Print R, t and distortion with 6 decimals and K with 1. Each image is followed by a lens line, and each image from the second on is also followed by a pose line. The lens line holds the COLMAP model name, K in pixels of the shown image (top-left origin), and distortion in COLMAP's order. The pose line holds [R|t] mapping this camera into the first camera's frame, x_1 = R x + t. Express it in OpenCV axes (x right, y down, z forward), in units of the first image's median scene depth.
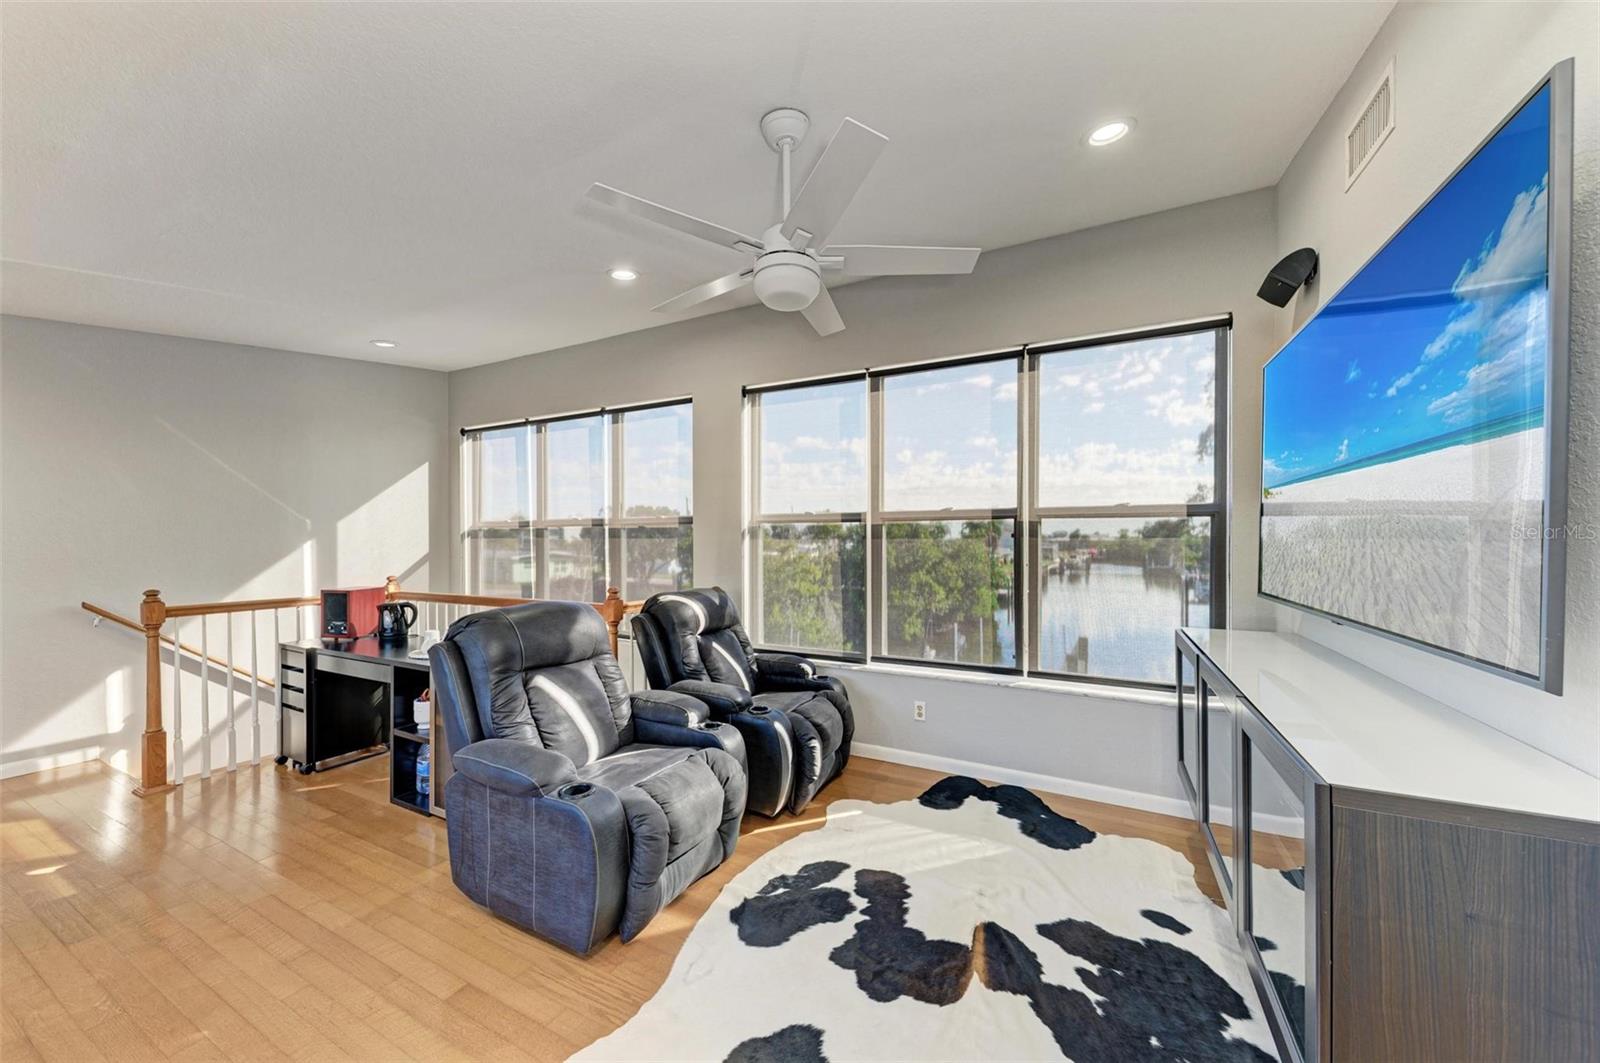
lens RADIAL K [[576.9, 0, 800.0], [0, 576.9, 531.5], [0, 0, 1]] dist [0.010078, -0.000128]
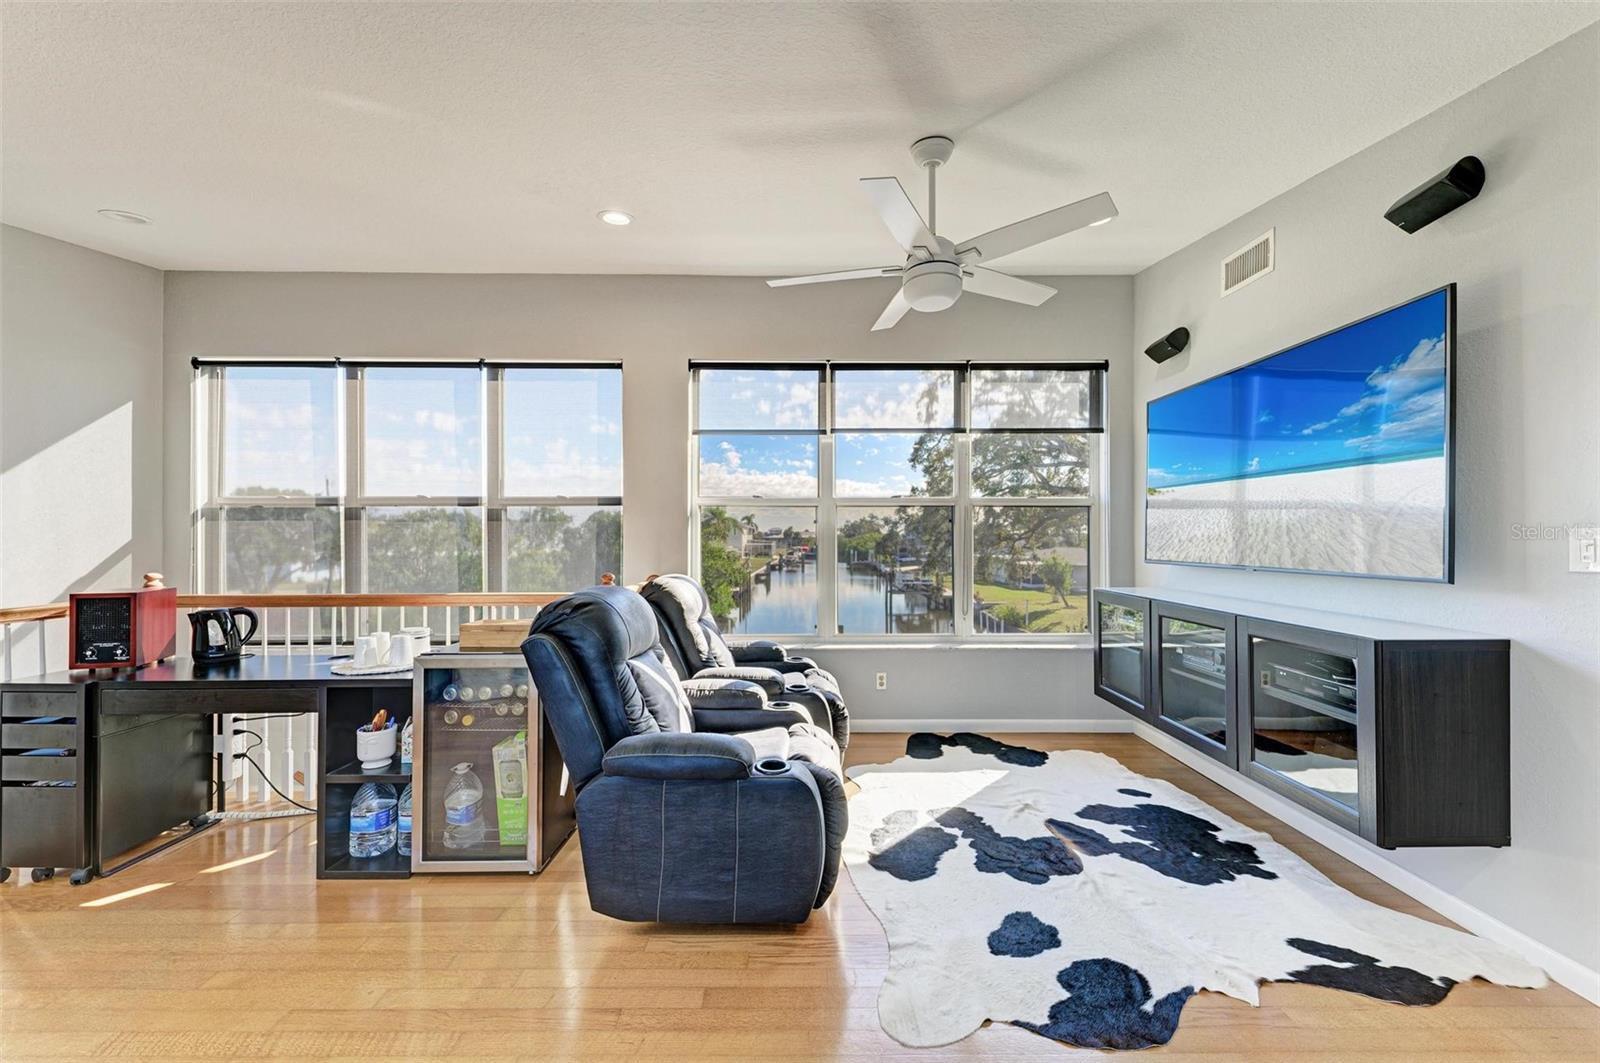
lens RADIAL K [[625.8, 0, 800.0], [0, 625.8, 531.5], [0, 0, 1]] dist [0.018836, 0.000164]
pose [[0.881835, 0.007041, 0.471505, -0.559367], [-0.009152, 0.999956, 0.002183, 0.030280], [-0.471469, -0.006240, 0.881861, 0.029890]]
